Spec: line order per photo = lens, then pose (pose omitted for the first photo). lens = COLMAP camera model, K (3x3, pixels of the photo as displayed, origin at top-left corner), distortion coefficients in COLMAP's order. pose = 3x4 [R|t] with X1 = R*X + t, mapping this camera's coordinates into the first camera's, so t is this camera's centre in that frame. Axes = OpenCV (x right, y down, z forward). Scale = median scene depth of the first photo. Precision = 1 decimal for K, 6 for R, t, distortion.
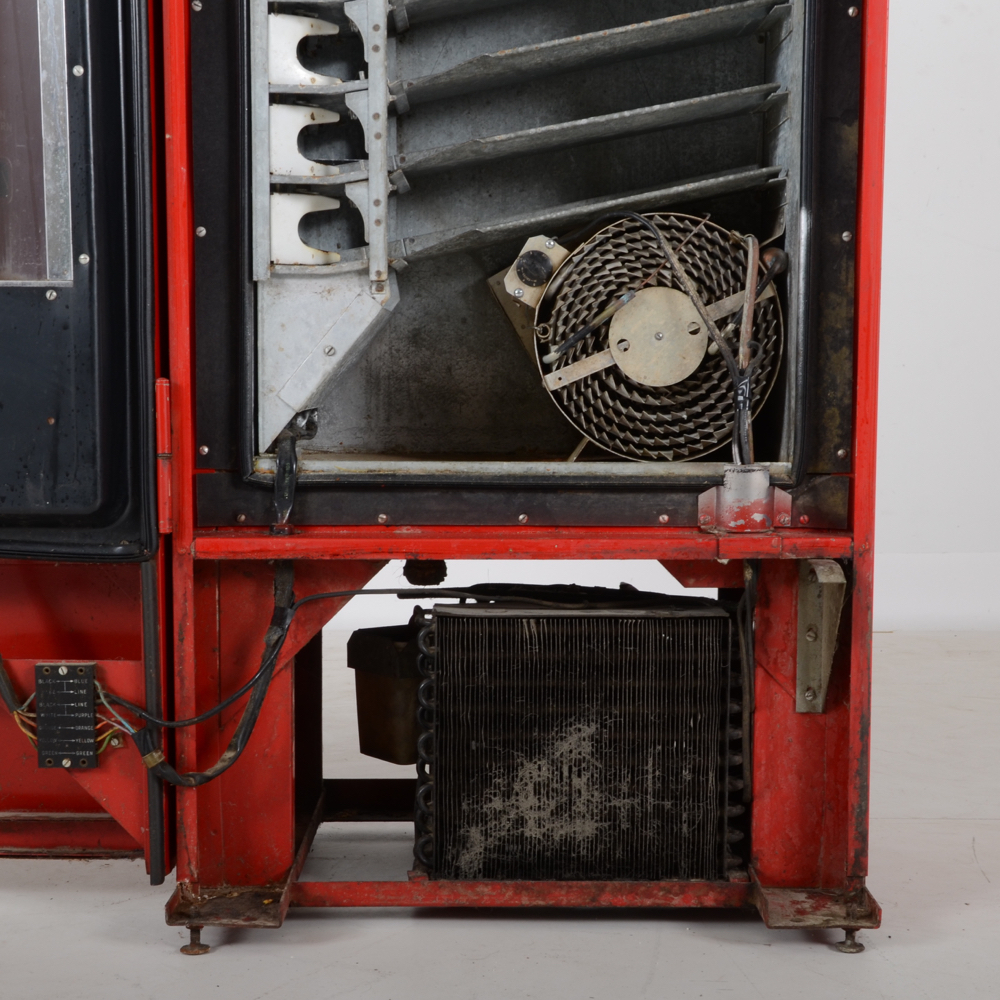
lens RADIAL K [[2738.6, 0, 500.0], [0, 2738.6, 500.0], [0, 0, 1]] dist [0.039915, 0.409156]
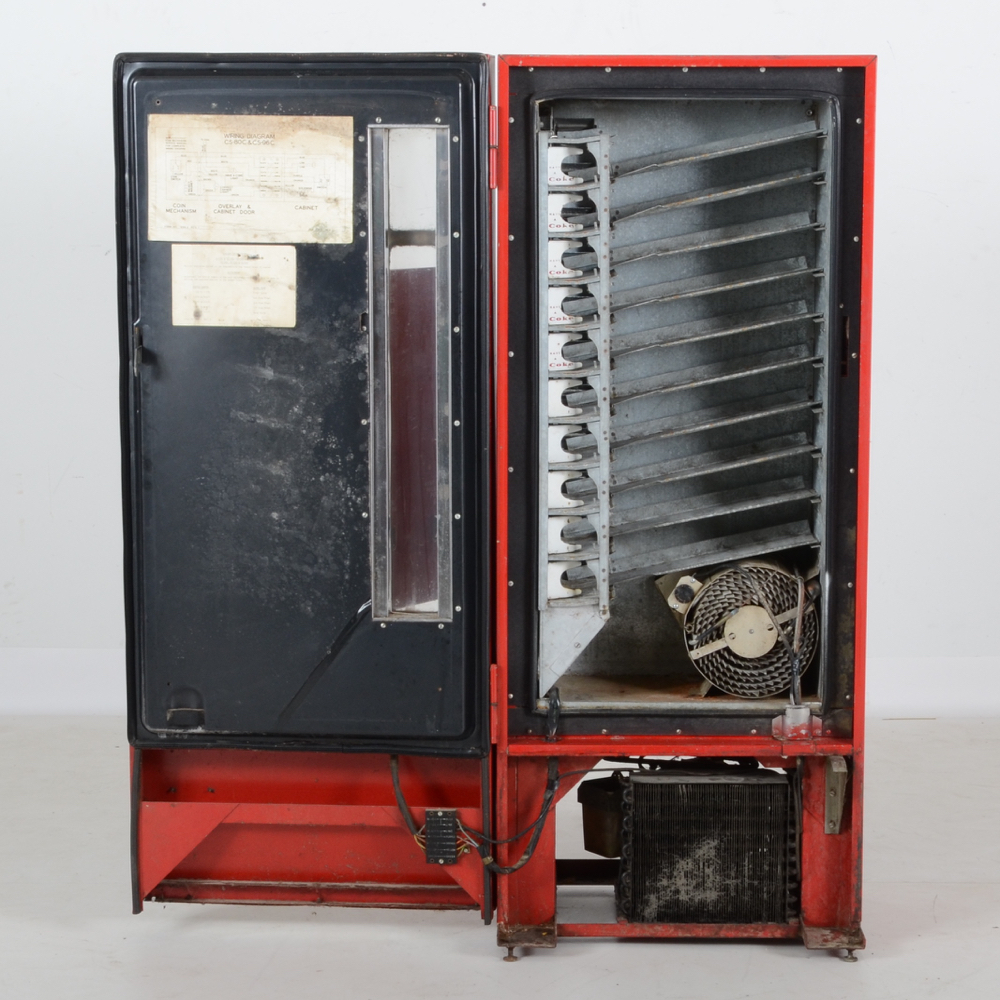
lens RADIAL K [[2790.7, 0, 500.0], [0, 2790.7, 500.0], [0, 0, 1]] dist [-0.064388, 0.226495]
pose [[0.999349, -0.000232, -0.036068, -0.045315], [0.000198, 1.000000, -0.000939, -0.150646], [0.036068, 0.000932, 0.999349, -0.920331]]
